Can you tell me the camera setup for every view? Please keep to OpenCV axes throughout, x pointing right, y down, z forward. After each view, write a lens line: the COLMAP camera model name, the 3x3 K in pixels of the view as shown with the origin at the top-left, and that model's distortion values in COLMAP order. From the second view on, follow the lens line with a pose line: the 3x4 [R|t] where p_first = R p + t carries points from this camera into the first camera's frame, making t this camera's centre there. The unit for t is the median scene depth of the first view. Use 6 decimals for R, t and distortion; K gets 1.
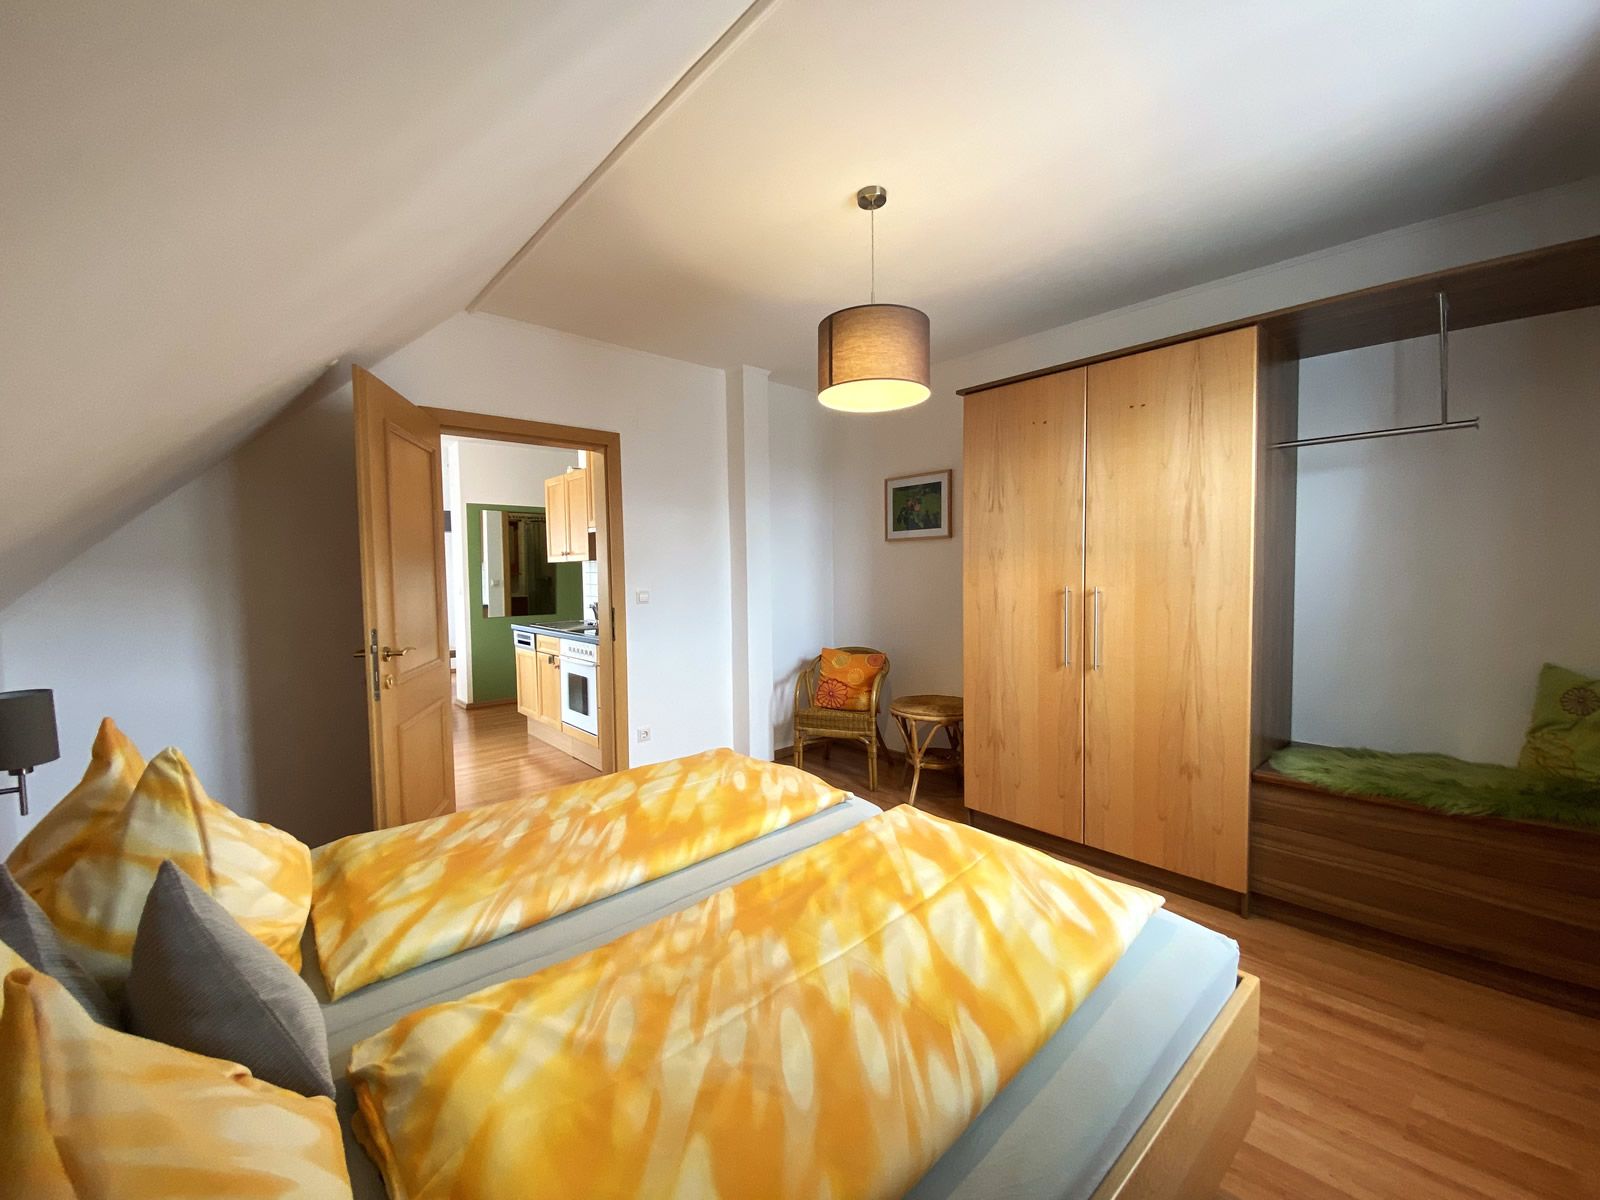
lens RADIAL K [[654.3, 0, 802.0], [0, 654.3, 603.2], [0, 0, 1]] dist [0.013675, -0.000940]
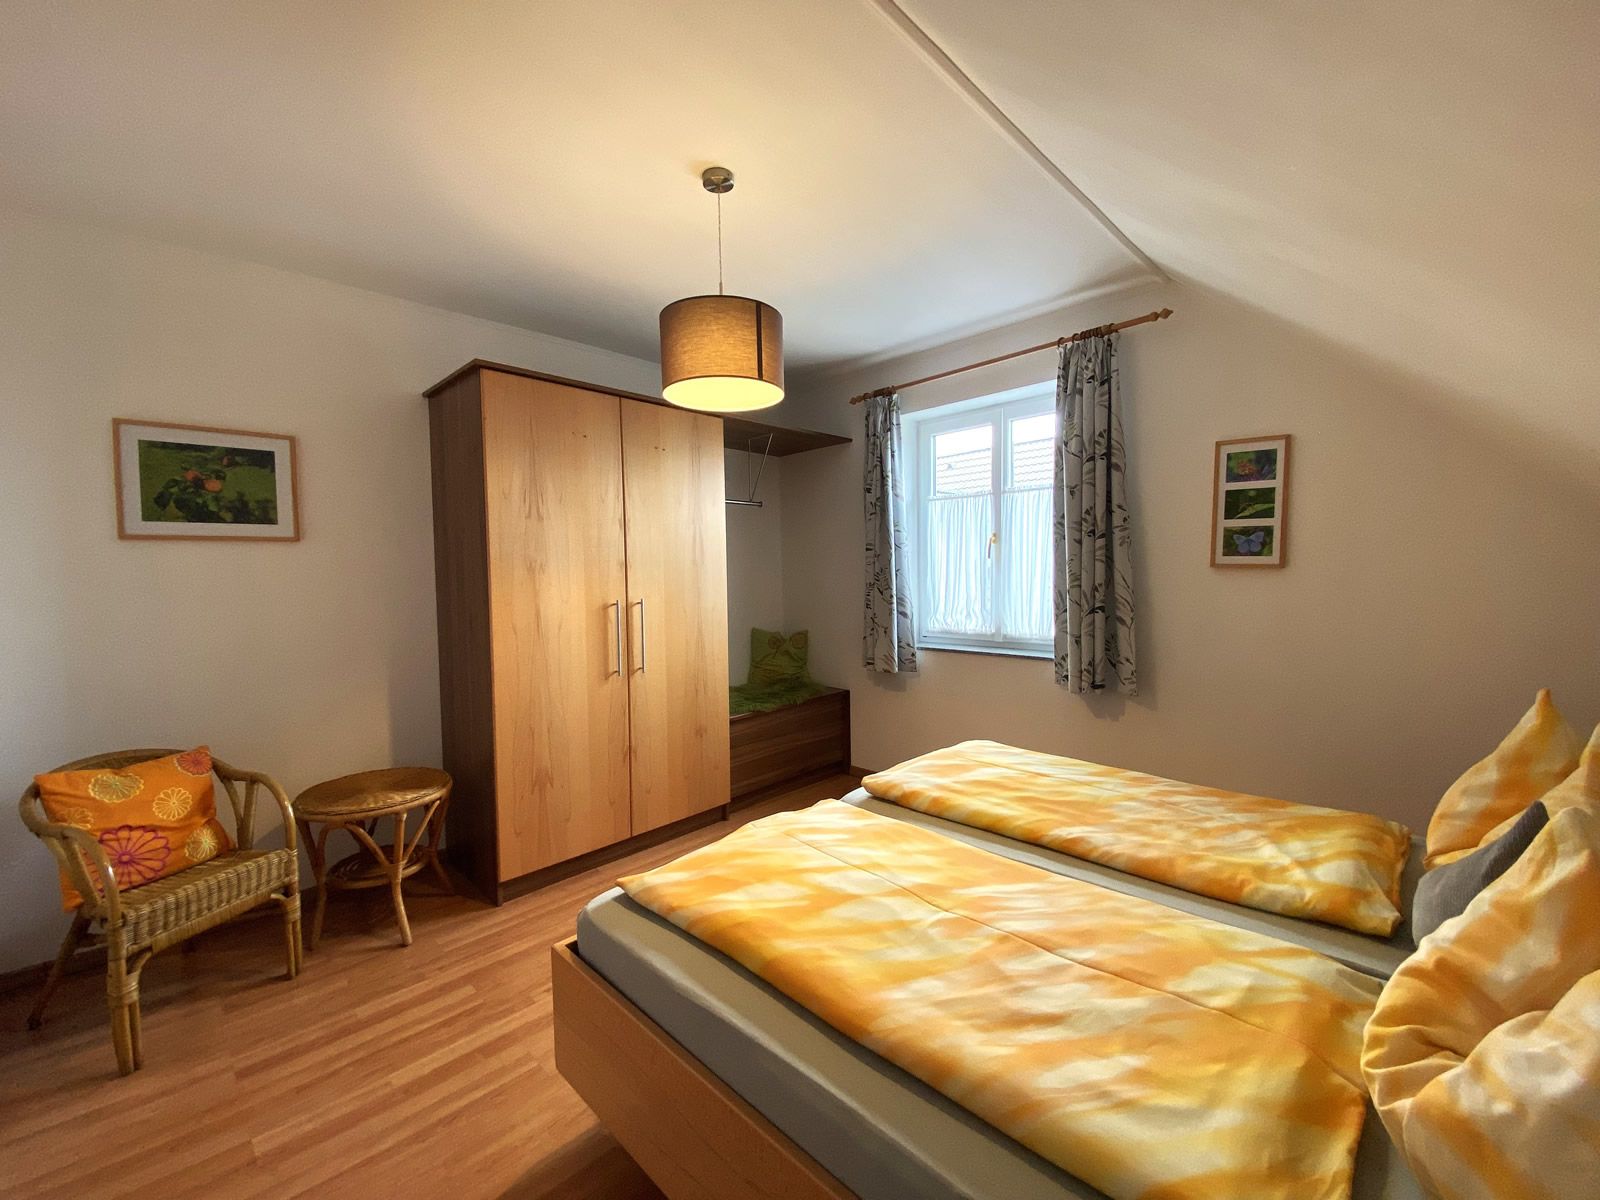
lens RADIAL K [[654.3, 0, 800.8], [0, 654.3, 599.6], [0, 0, 1]] dist [0.013675, -0.000940]
pose [[-0.077234, -0.031043, 0.996530, -0.743930], [0.071147, 0.996795, 0.036566, -0.047980], [-0.994471, 0.073724, -0.074777, 0.877213]]
